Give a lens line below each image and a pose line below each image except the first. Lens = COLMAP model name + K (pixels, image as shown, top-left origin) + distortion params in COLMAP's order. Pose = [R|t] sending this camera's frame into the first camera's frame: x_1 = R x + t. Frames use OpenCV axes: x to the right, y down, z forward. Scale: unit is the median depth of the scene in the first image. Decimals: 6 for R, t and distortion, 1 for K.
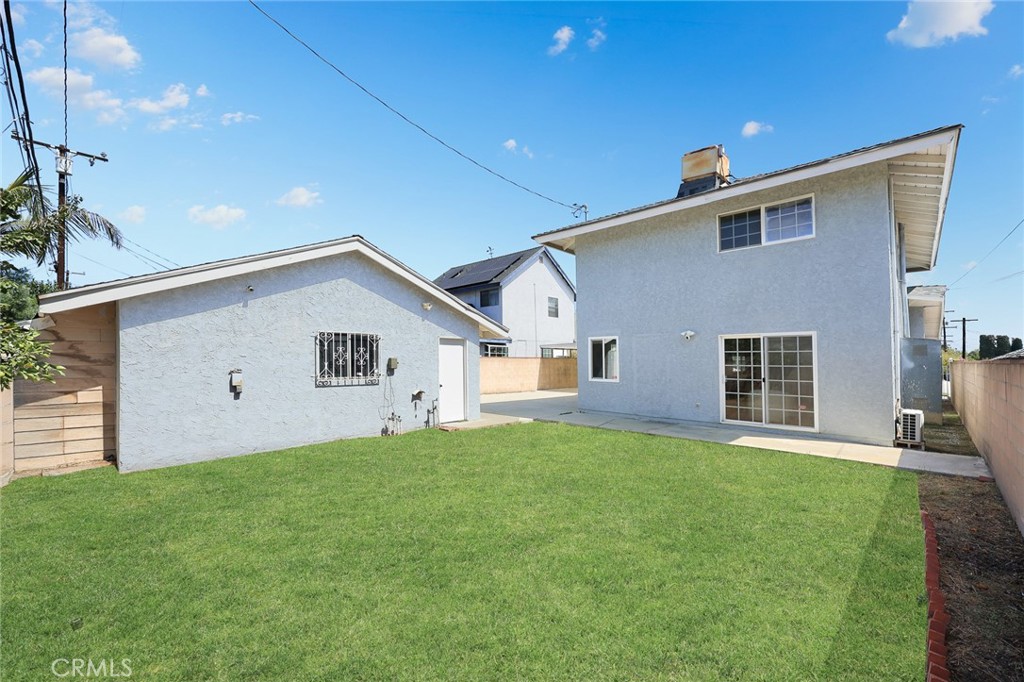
lens RADIAL K [[420.4, 0, 513.5], [0, 420.4, 346.3], [0, 0, 1]] dist [0.000827, -0.000124]
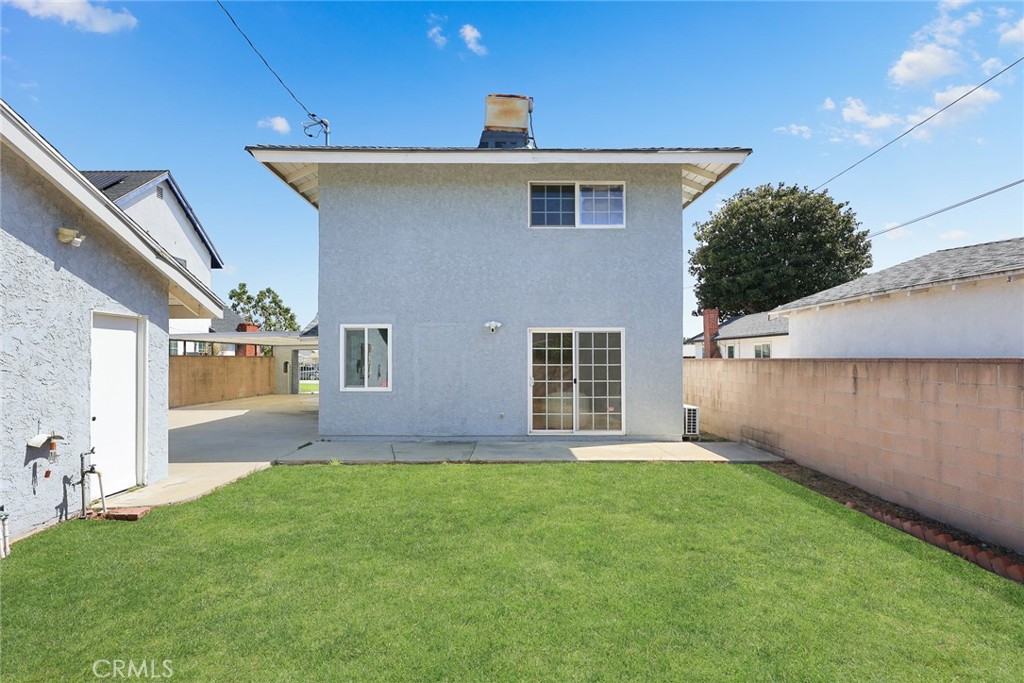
lens RADIAL K [[523.5, 0, 510.9], [0, 523.5, 341.2], [0, 0, 1]] dist [0.003006, -0.000947]
pose [[0.717748, 0.018387, 0.696060, -0.250274], [-0.019007, 0.999796, -0.006812, 0.006631], [-0.696043, -0.008341, 0.717951, 0.295370]]
